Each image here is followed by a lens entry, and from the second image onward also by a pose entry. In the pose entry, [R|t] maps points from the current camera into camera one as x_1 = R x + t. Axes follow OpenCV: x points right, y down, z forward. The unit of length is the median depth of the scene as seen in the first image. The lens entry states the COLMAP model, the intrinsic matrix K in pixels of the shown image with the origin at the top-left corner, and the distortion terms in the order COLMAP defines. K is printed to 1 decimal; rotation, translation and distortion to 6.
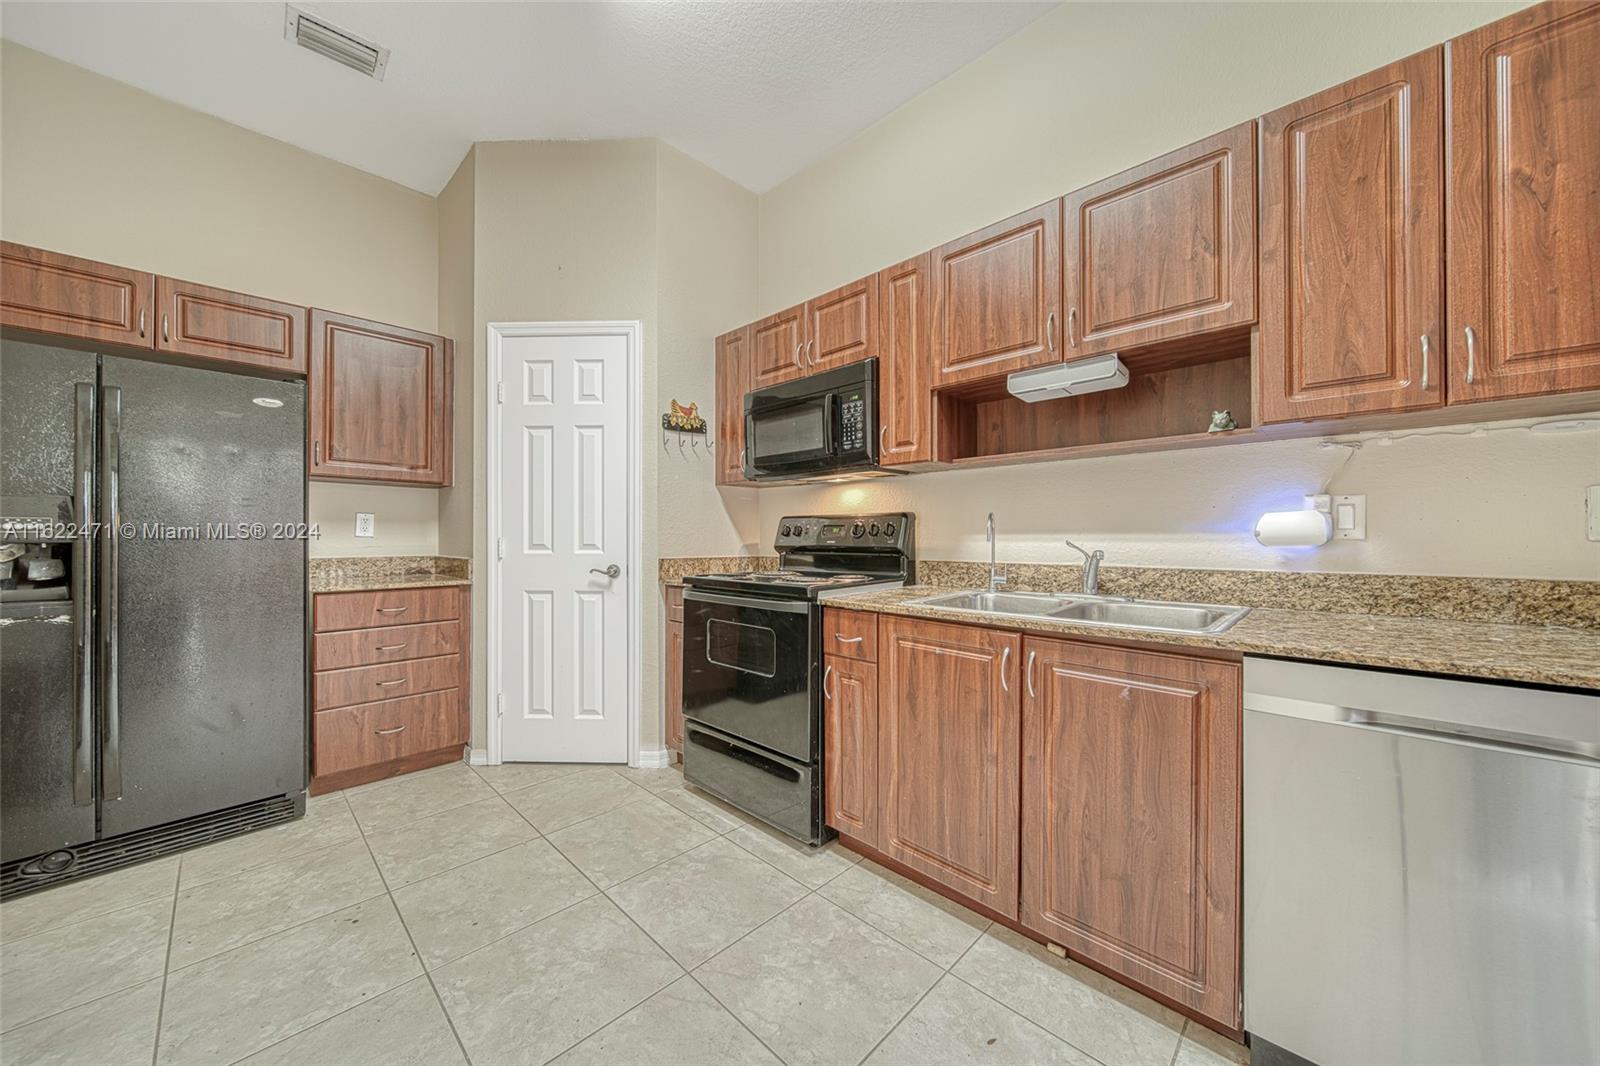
lens RADIAL K [[575.0, 0, 794.9], [0, 575.0, 542.1], [0, 0, 1]] dist [-0.000303, -0.001243]
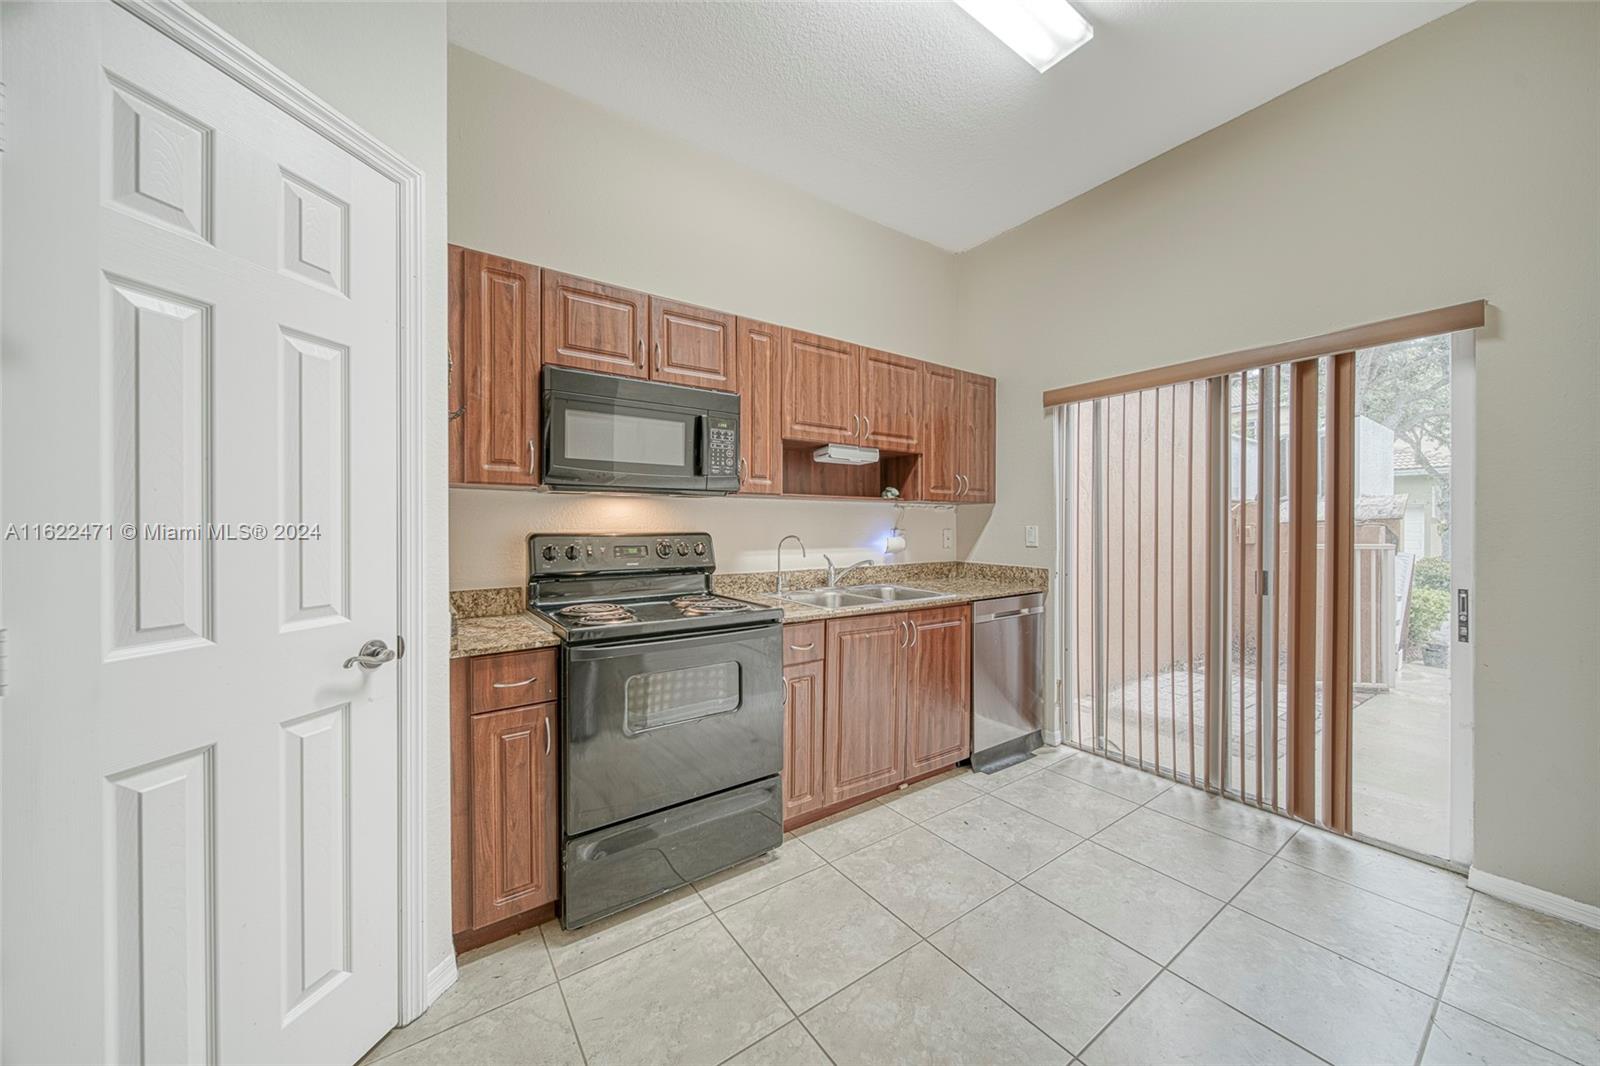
lens RADIAL K [[575.0, 0, 808.0], [0, 575.0, 530.7], [0, 0, 1]] dist [-0.000303, -0.001243]
pose [[0.147134, -0.011487, 0.989050, -1.075262], [0.005081, 0.999928, 0.010857, -0.083494], [-0.989104, 0.003428, 0.147182, 0.822453]]
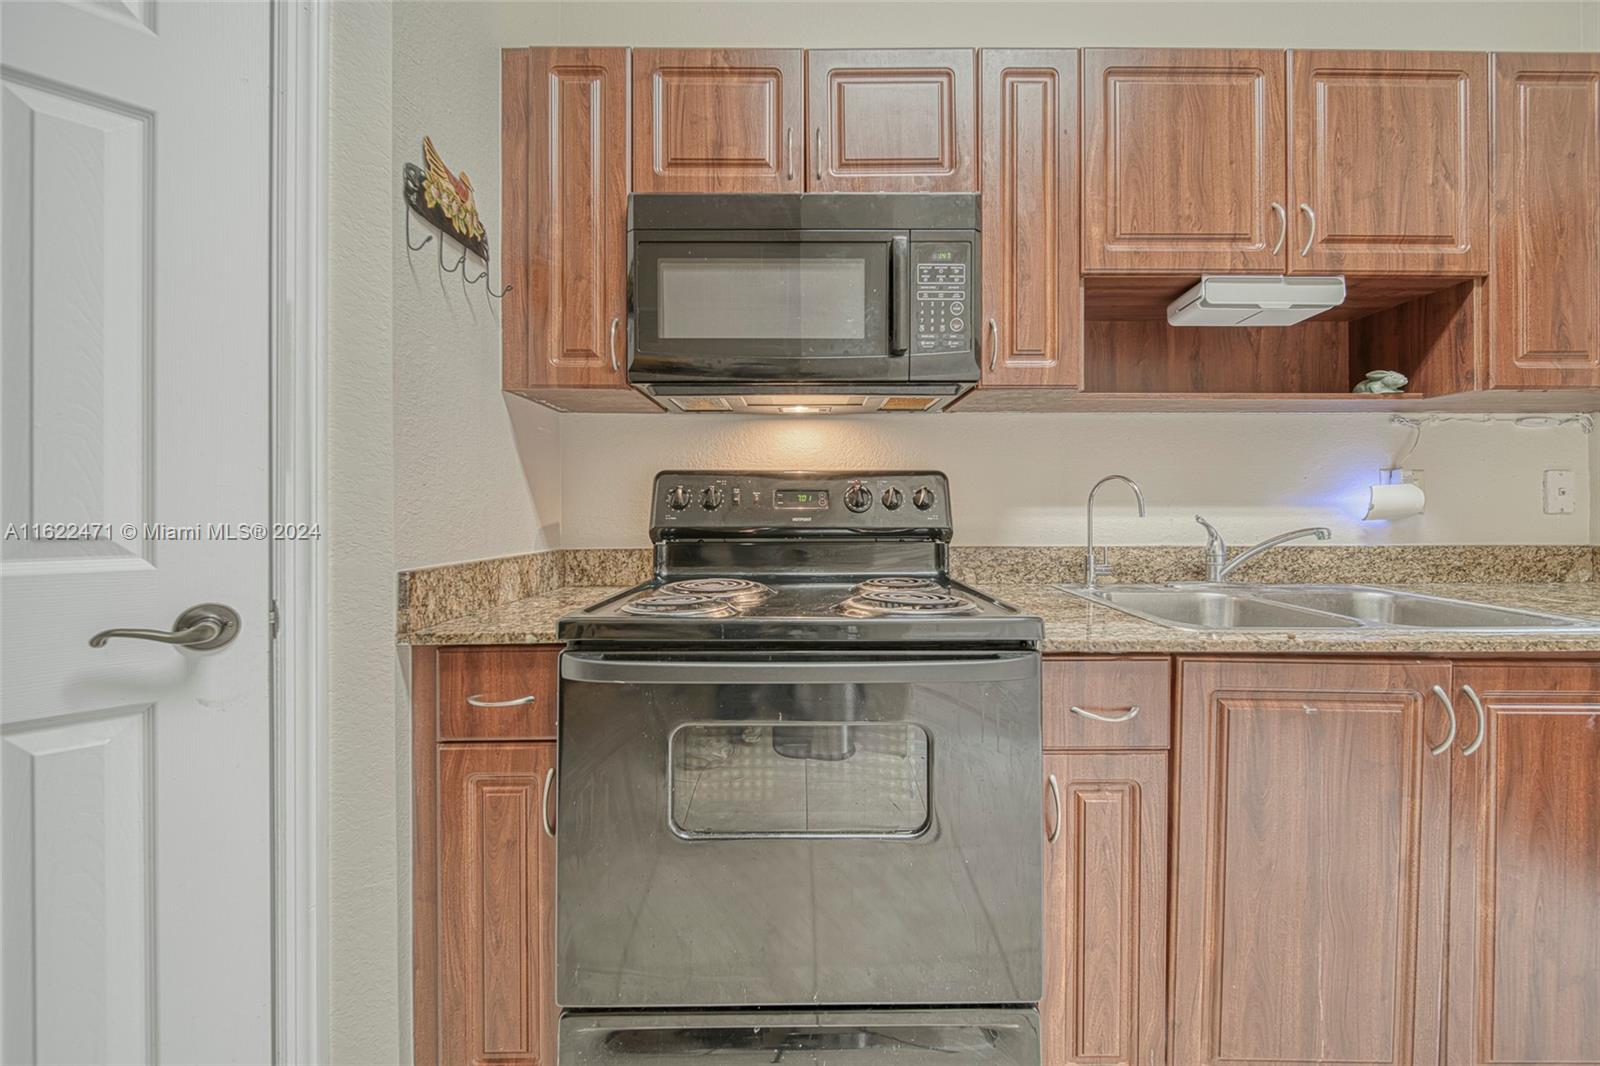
lens RADIAL K [[575.0, 0, 804.0], [0, 575.0, 513.7], [0, 0, 1]] dist [-0.000303, -0.001243]
pose [[0.700893, -0.003751, 0.713256, -0.450768], [0.006108, 0.999981, -0.000743, -0.007271], [-0.713240, 0.004877, 0.700903, 0.843051]]
